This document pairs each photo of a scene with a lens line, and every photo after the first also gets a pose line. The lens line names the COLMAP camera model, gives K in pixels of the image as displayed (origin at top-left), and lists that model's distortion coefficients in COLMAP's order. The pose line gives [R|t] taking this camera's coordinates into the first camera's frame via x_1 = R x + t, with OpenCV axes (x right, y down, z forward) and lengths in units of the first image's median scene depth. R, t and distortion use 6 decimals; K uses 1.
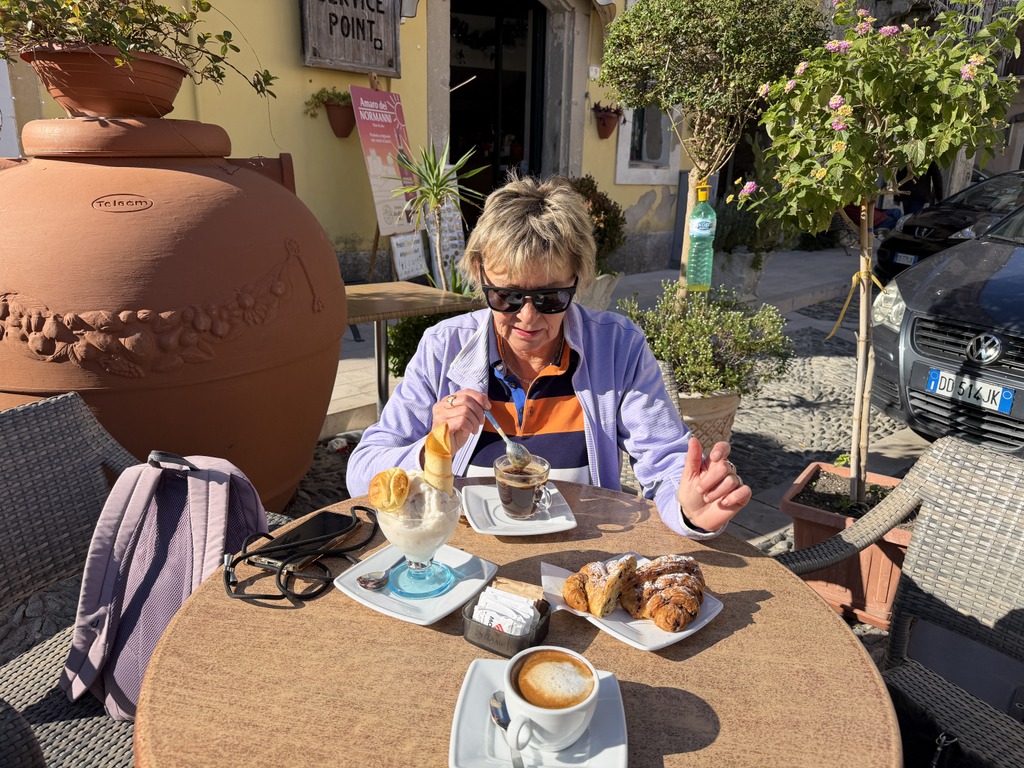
lens RADIAL K [[720.6, 0, 512.0], [0, 720.6, 384.0], [0, 0, 1]] dist [0.059325, 0.000379]
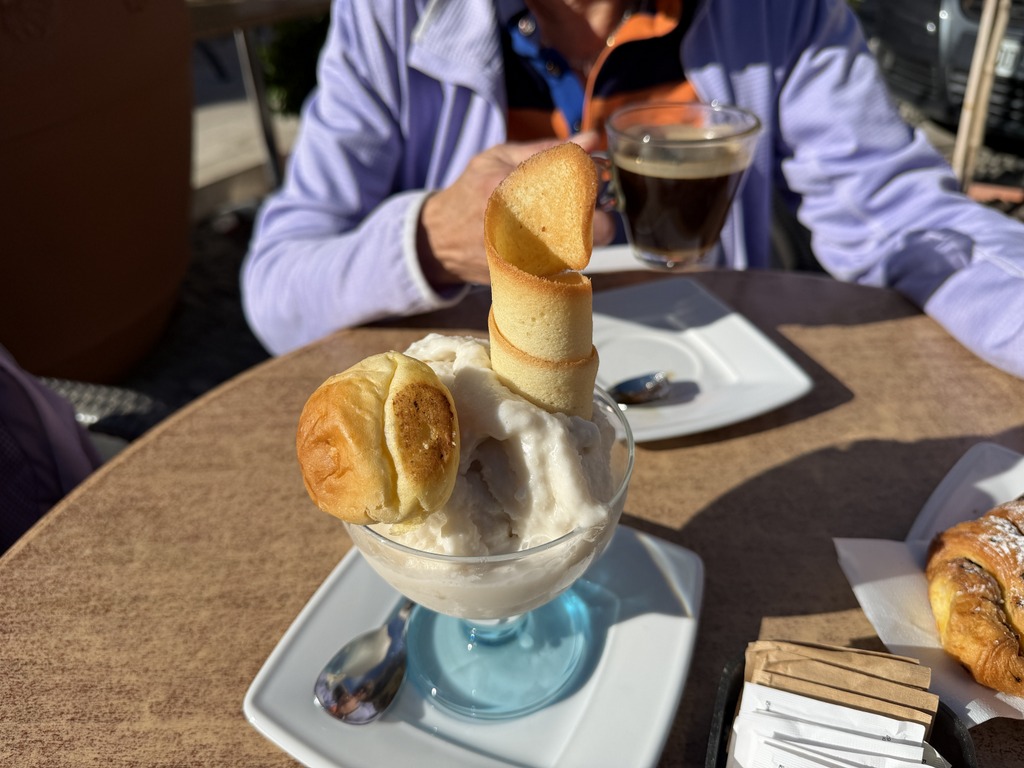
lens RADIAL K [[720.6, 0, 512.0], [0, 720.6, 384.0], [0, 0, 1]] dist [0.059325, 0.000379]
pose [[0.987098, -0.132683, 0.089625, -0.095379], [0.094982, 0.935851, 0.339354, 0.029119], [-0.128902, -0.326463, 0.936379, 0.505362]]
